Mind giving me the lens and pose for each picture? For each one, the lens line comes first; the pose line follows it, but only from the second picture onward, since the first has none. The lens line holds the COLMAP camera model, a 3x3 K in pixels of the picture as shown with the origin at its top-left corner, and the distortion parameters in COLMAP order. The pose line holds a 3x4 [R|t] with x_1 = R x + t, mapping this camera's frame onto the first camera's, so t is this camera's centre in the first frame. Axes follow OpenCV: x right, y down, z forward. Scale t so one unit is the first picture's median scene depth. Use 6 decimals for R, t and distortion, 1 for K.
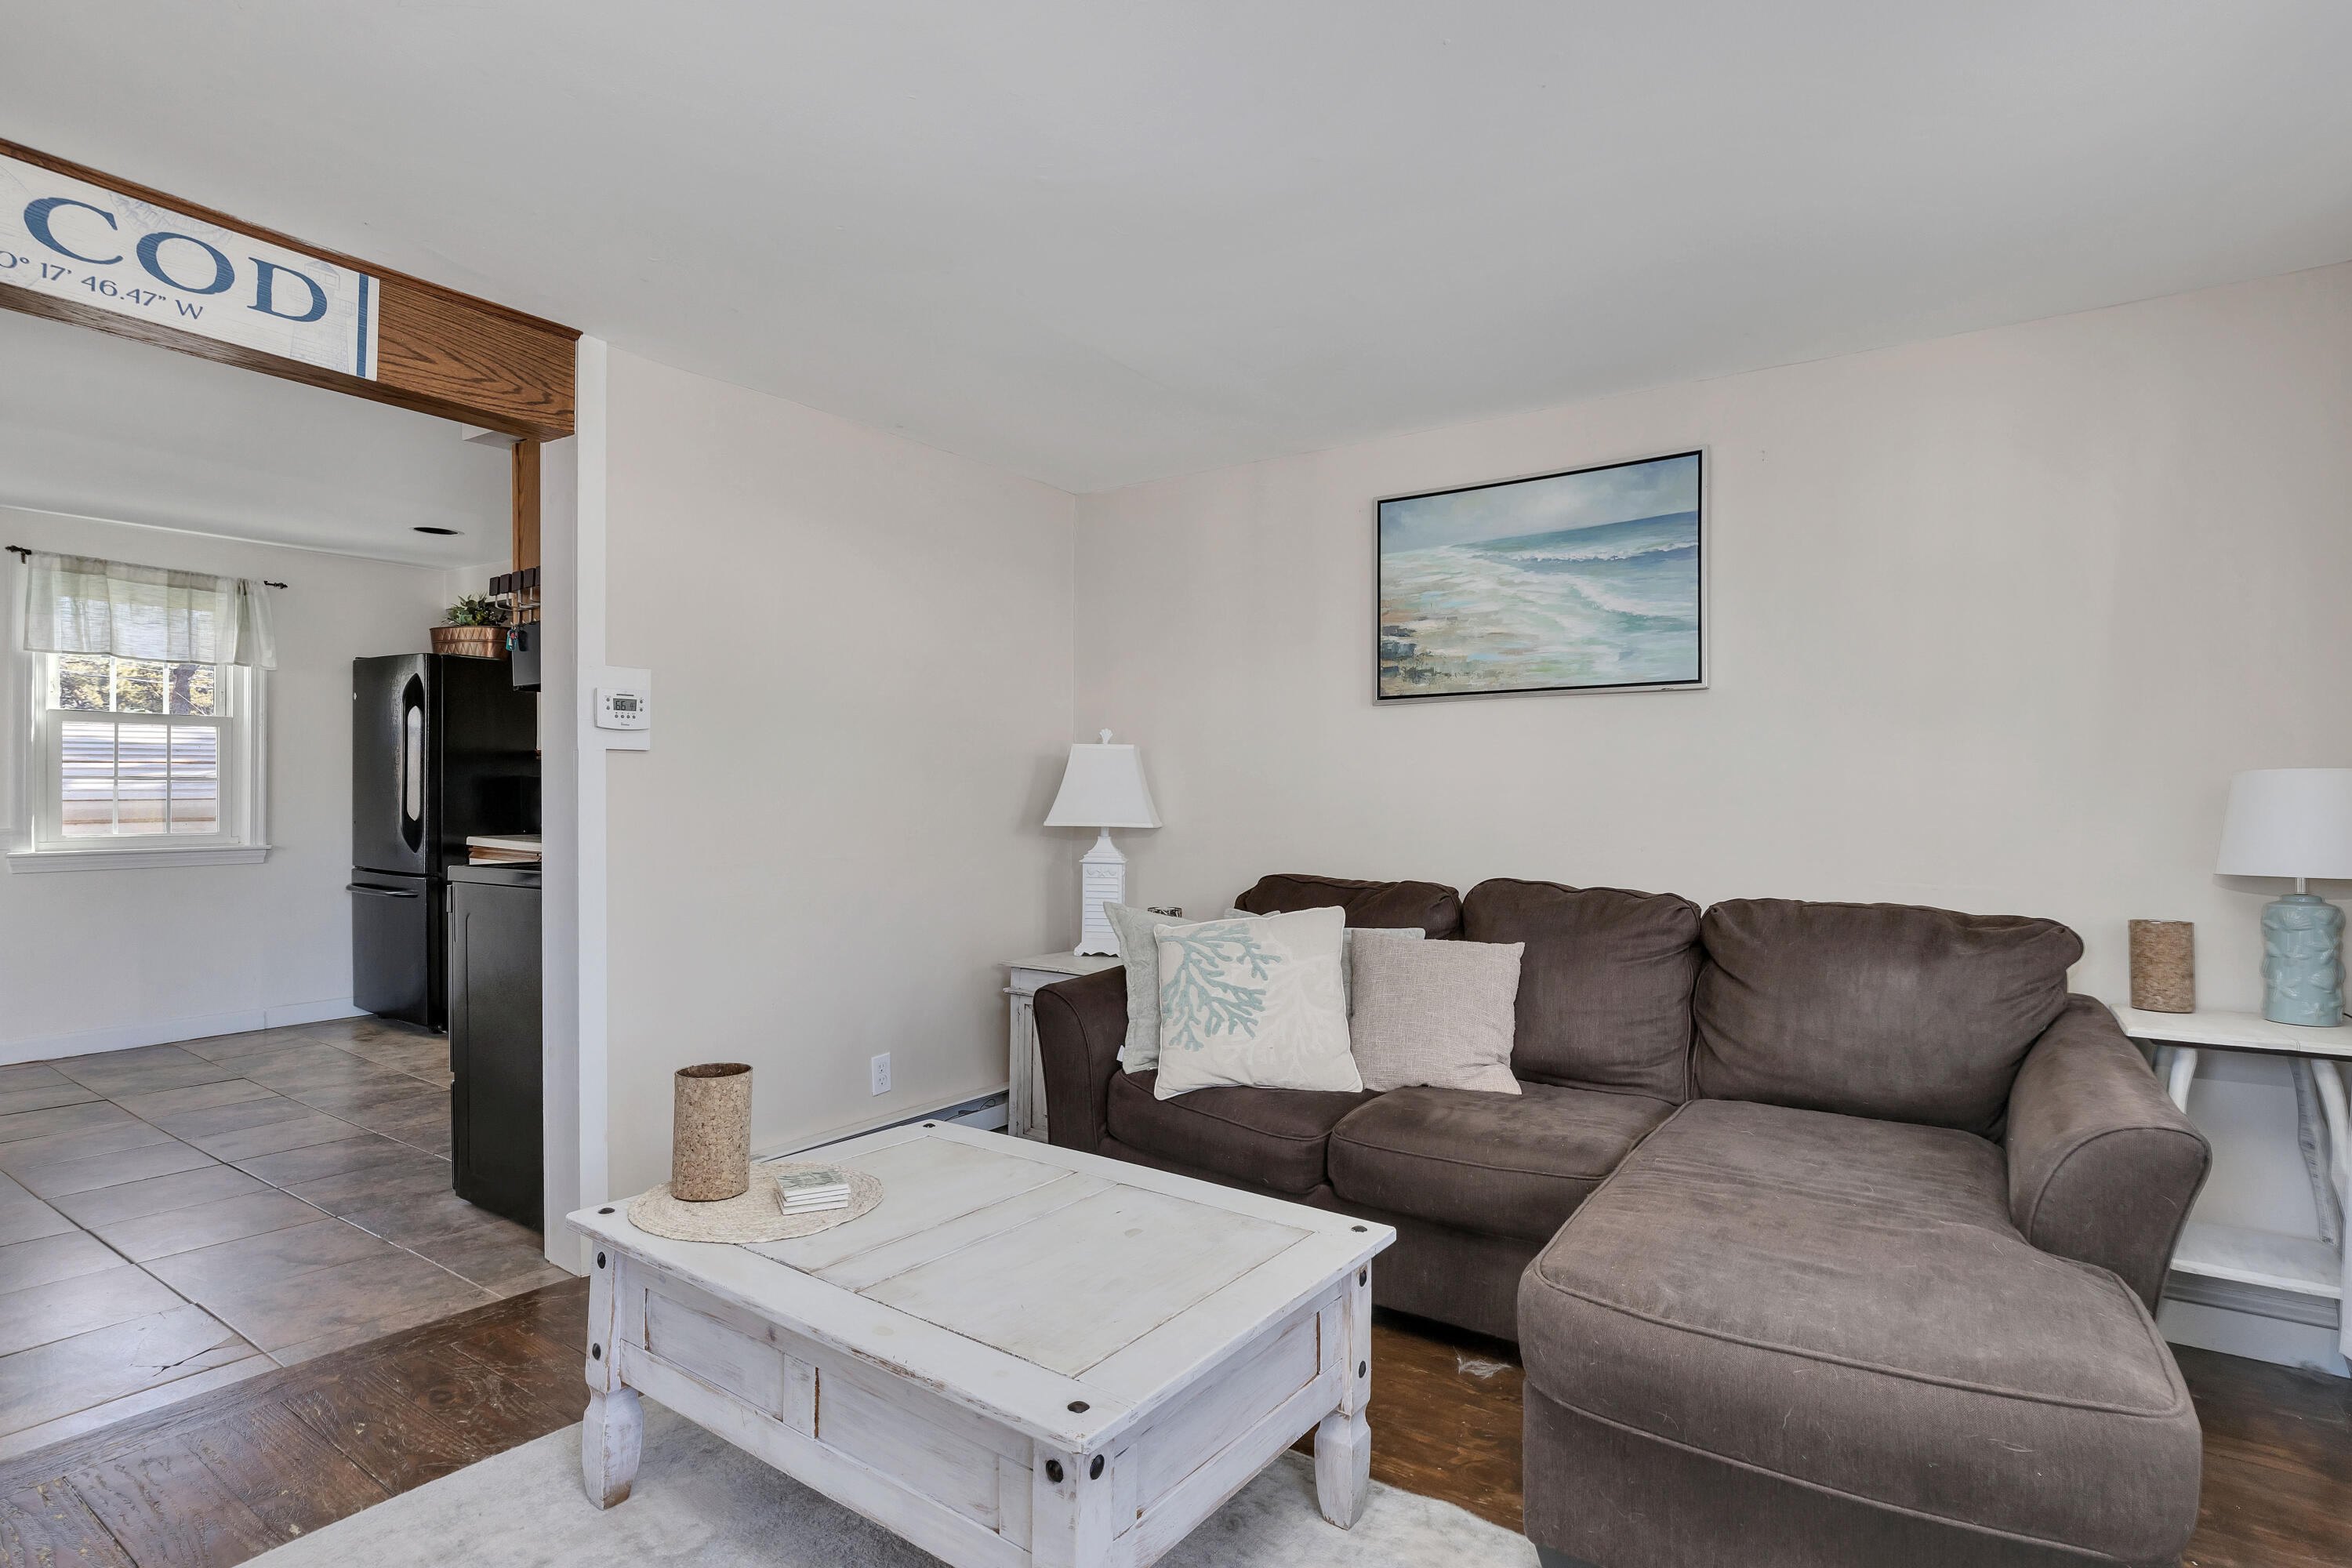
lens RADIAL K [[1182.3, 0, 1181.2], [0, 1182.3, 795.4], [0, 0, 1]] dist [-0.001589, -0.000154]
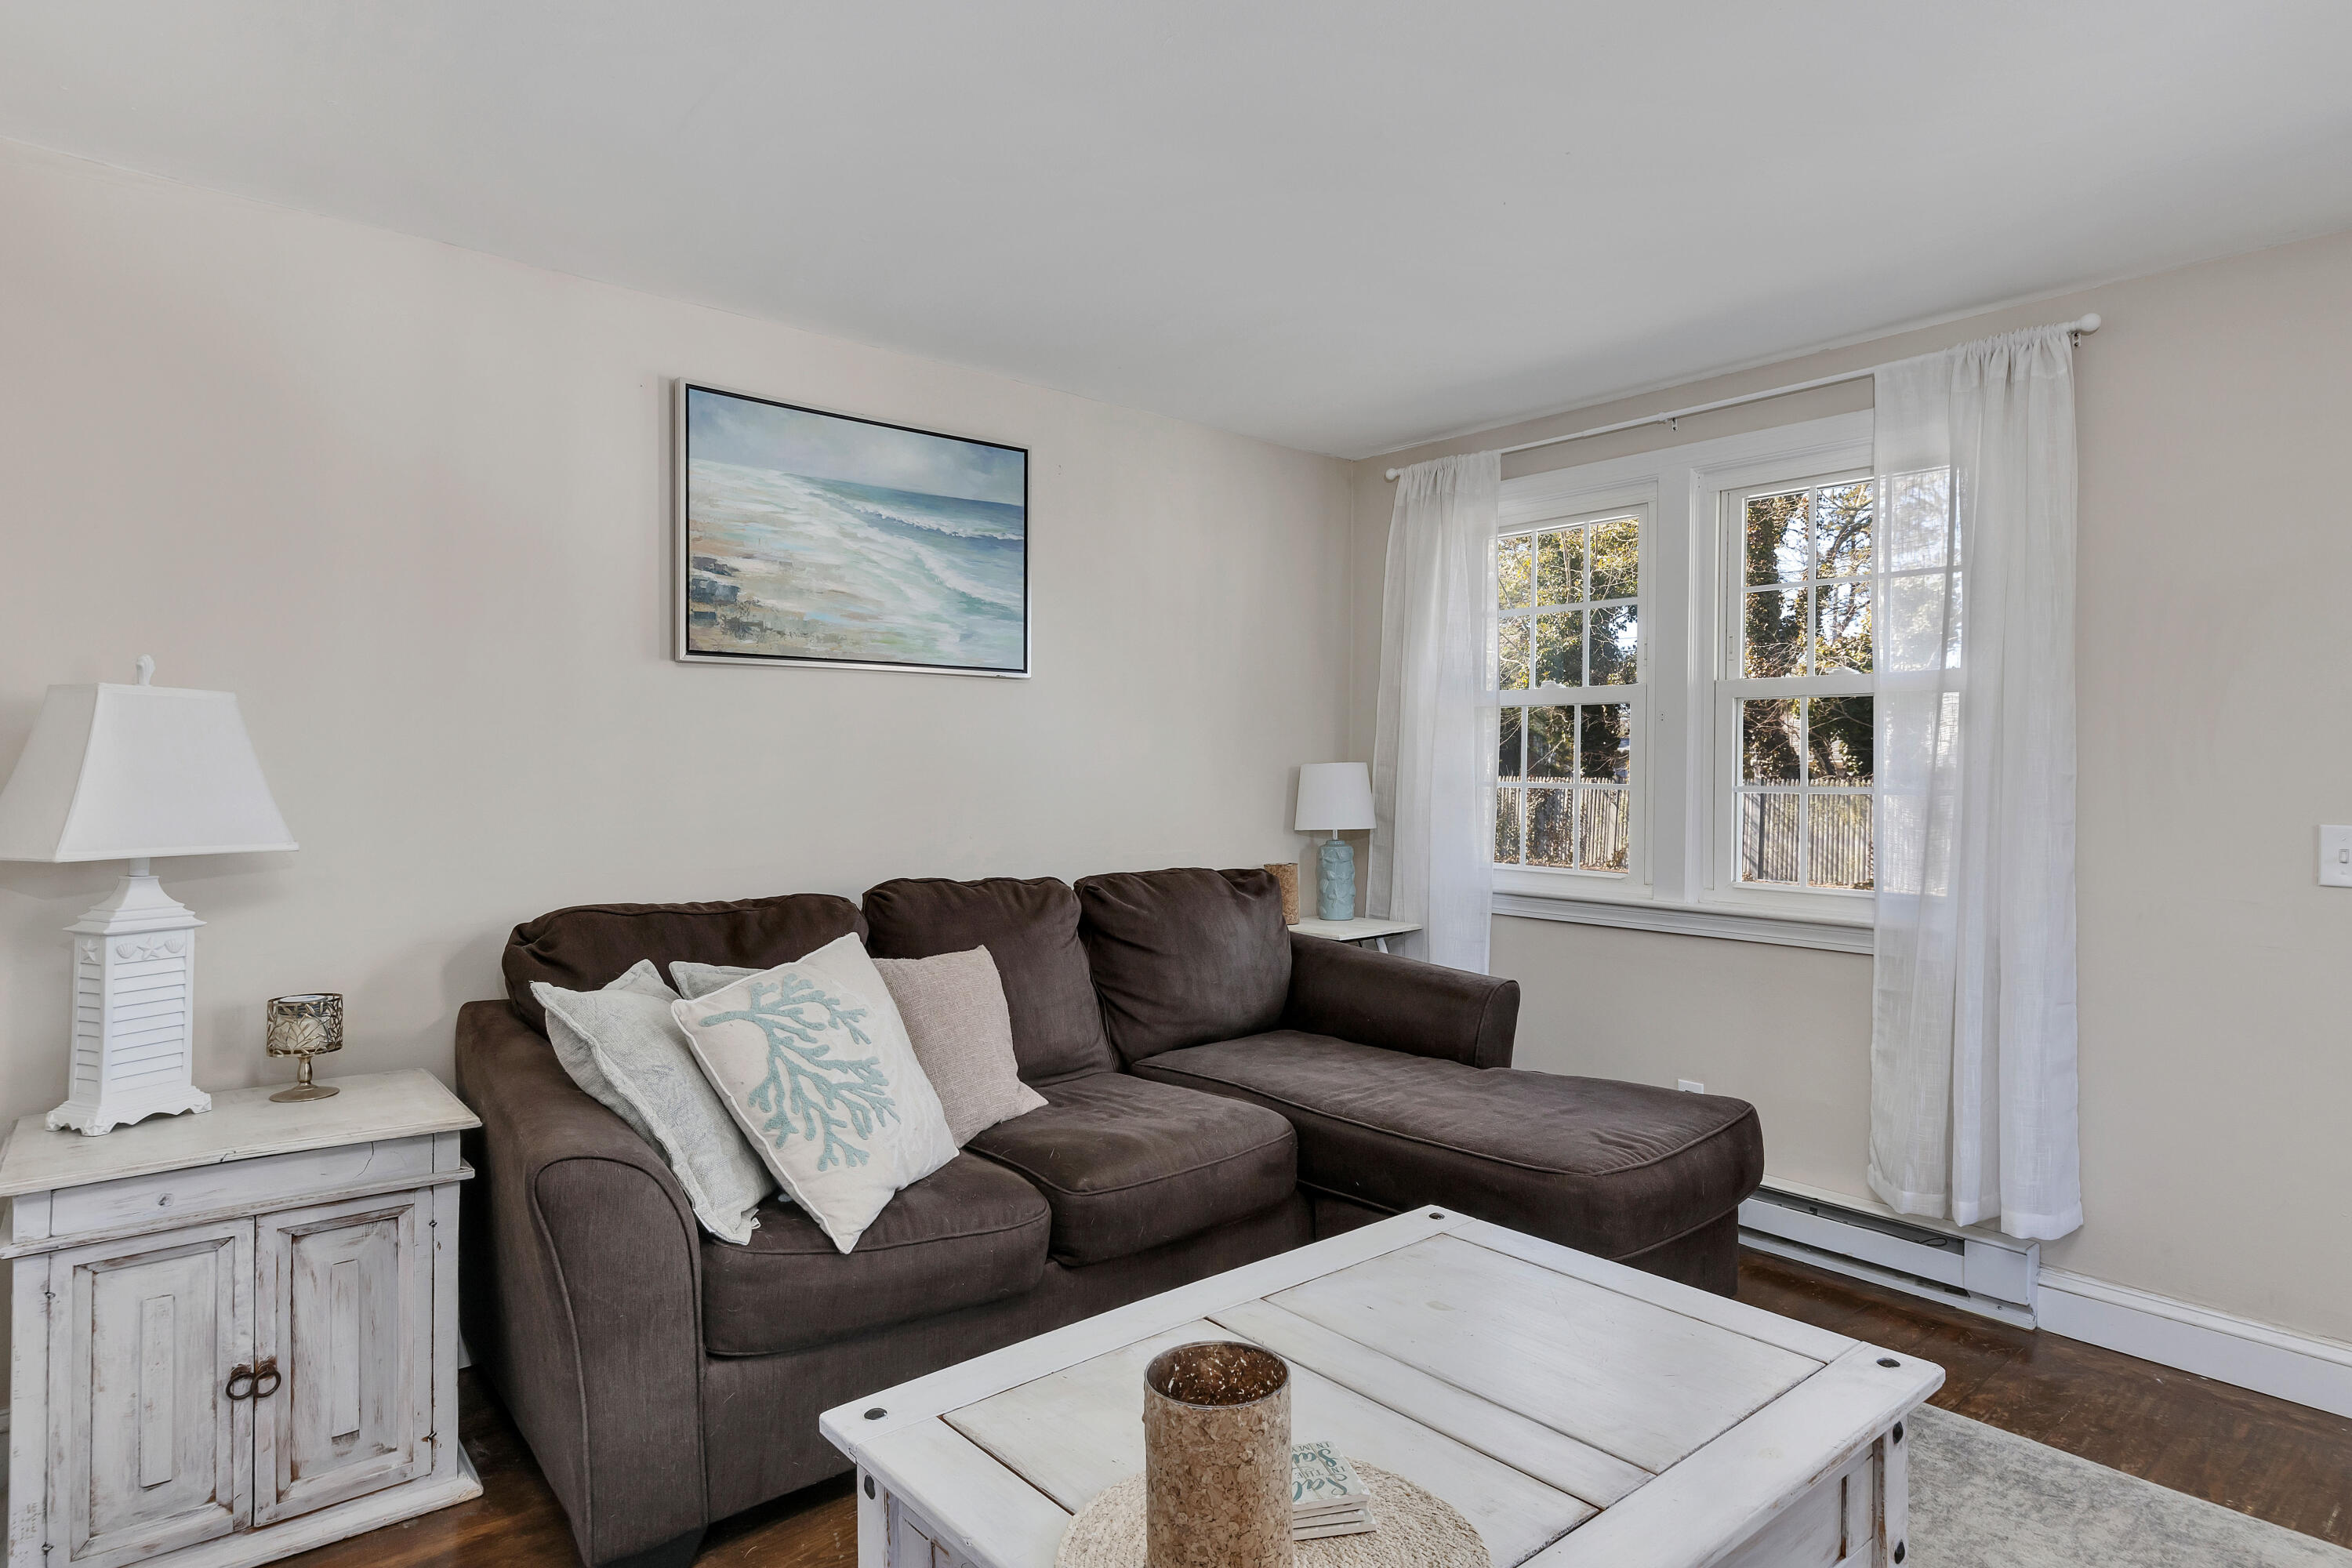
lens RADIAL K [[1279.6, 0, 1171.9], [0, 1279.6, 764.1], [0, 0, 1]] dist [-0.000545, 0.000981]
pose [[0.244172, 0.000757, 0.969732, -0.581404], [-0.000612, 1.000000, -0.000627, -0.013841], [-0.969732, -0.000440, 0.244172, 0.563949]]
